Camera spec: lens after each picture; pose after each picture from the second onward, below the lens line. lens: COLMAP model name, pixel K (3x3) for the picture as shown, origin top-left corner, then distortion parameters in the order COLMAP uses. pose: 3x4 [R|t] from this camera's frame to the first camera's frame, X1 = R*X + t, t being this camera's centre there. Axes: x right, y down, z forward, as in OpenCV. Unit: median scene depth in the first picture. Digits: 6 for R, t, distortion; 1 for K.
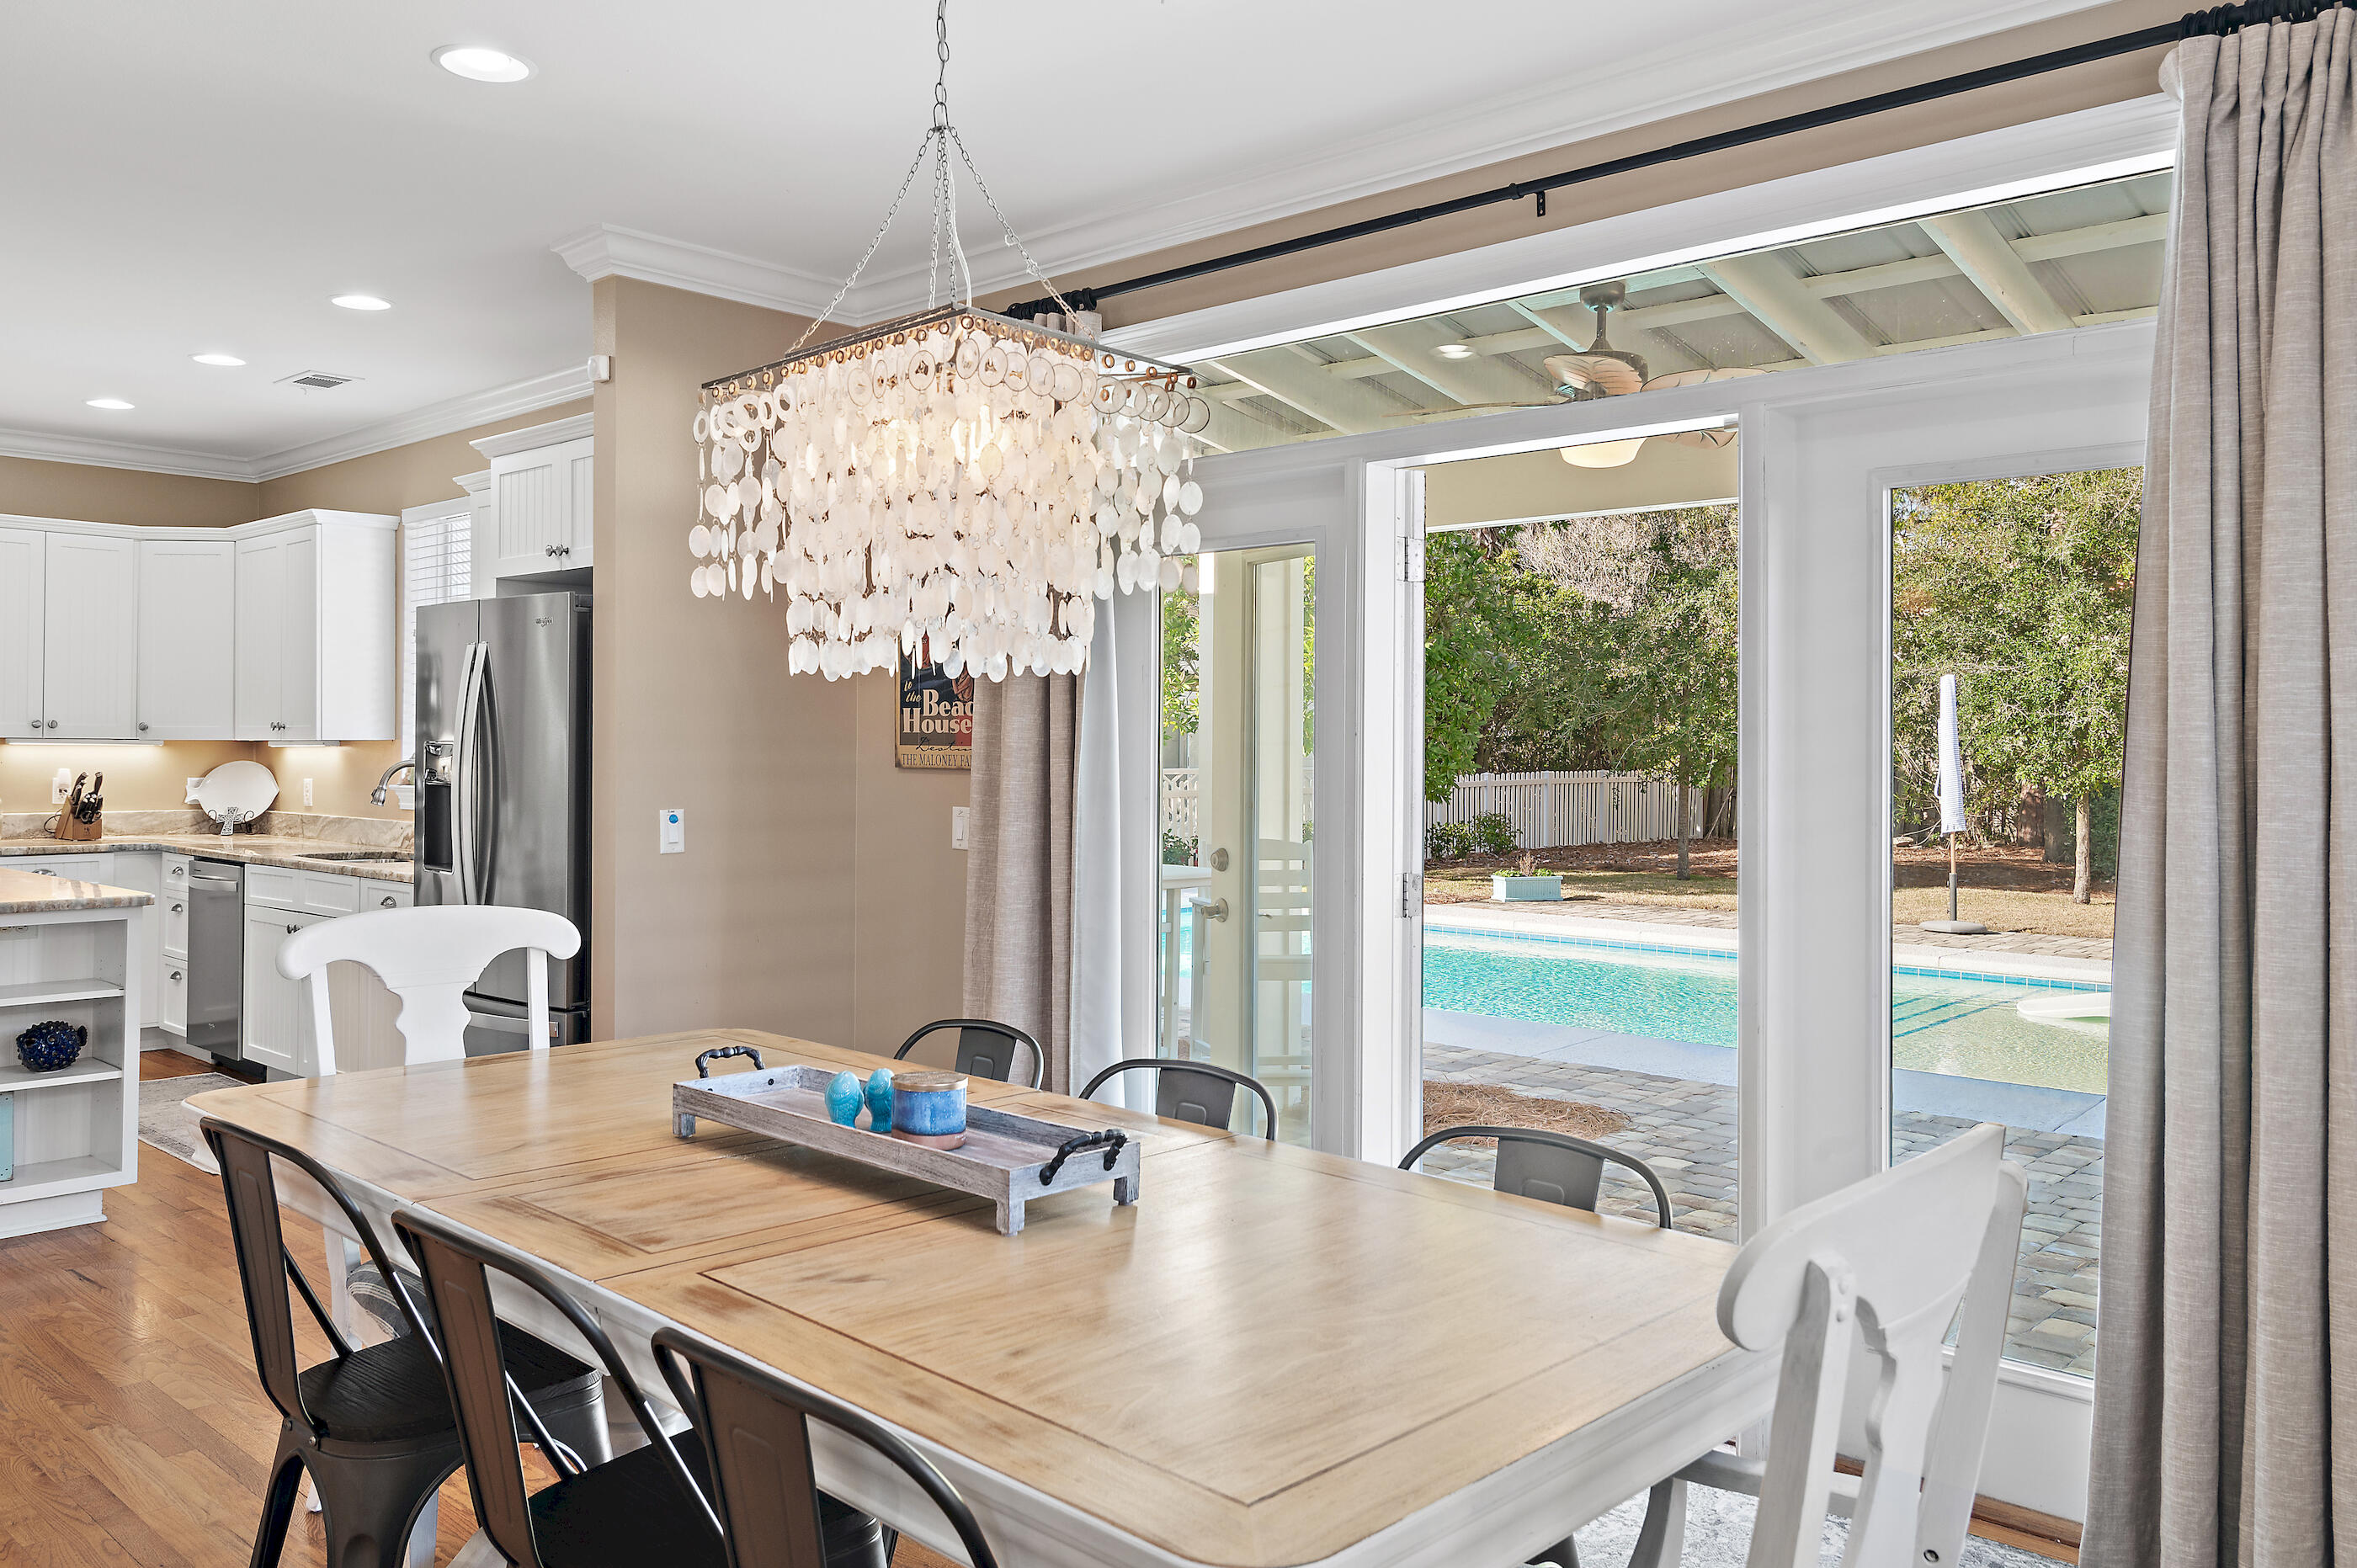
lens RADIAL K [[1741.8, 0, 1176.2], [0, 1741.8, 730.4], [0, 0, 1]] dist [-0.000584, 0.001299]
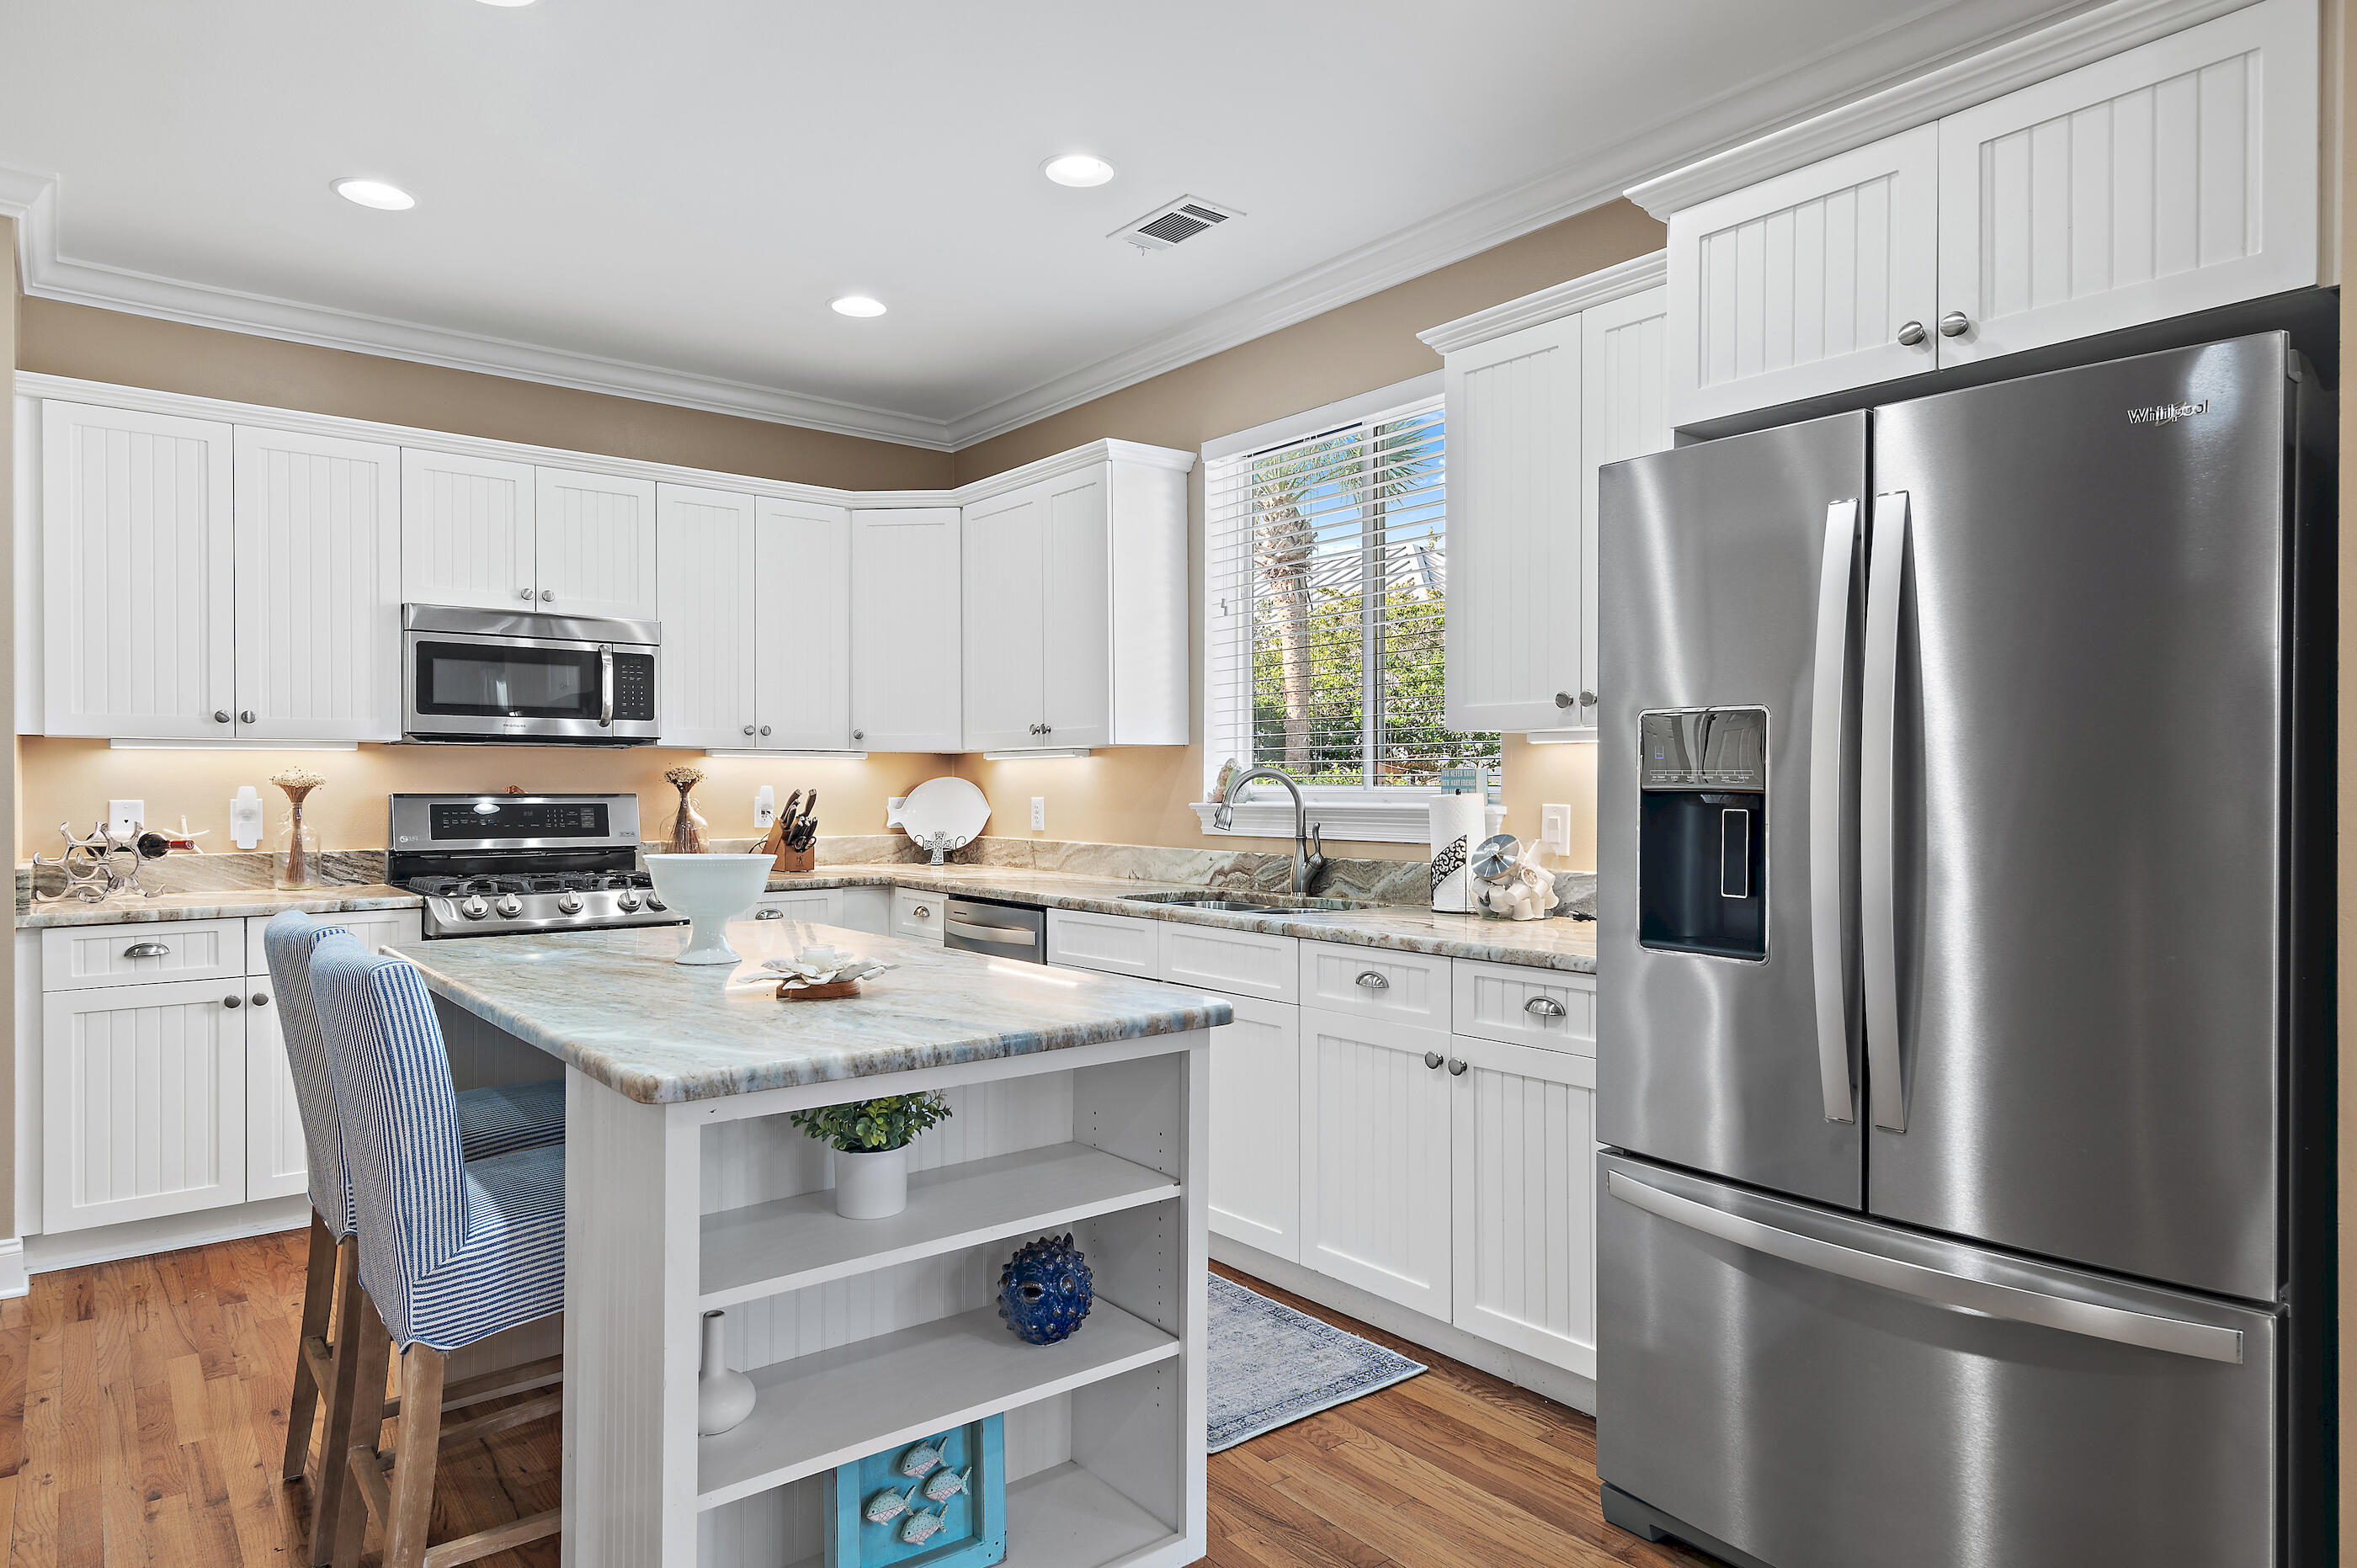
lens RADIAL K [[1377.4, 0, 1178.8], [0, 1377.4, 786.2], [0, 0, 1]] dist [0.000969, -0.000033]
pose [[0.988197, -0.006240, -0.153062, -0.326439], [0.008121, 0.999899, 0.011670, 0.015262], [0.152974, -0.012775, 0.988148, 0.359017]]
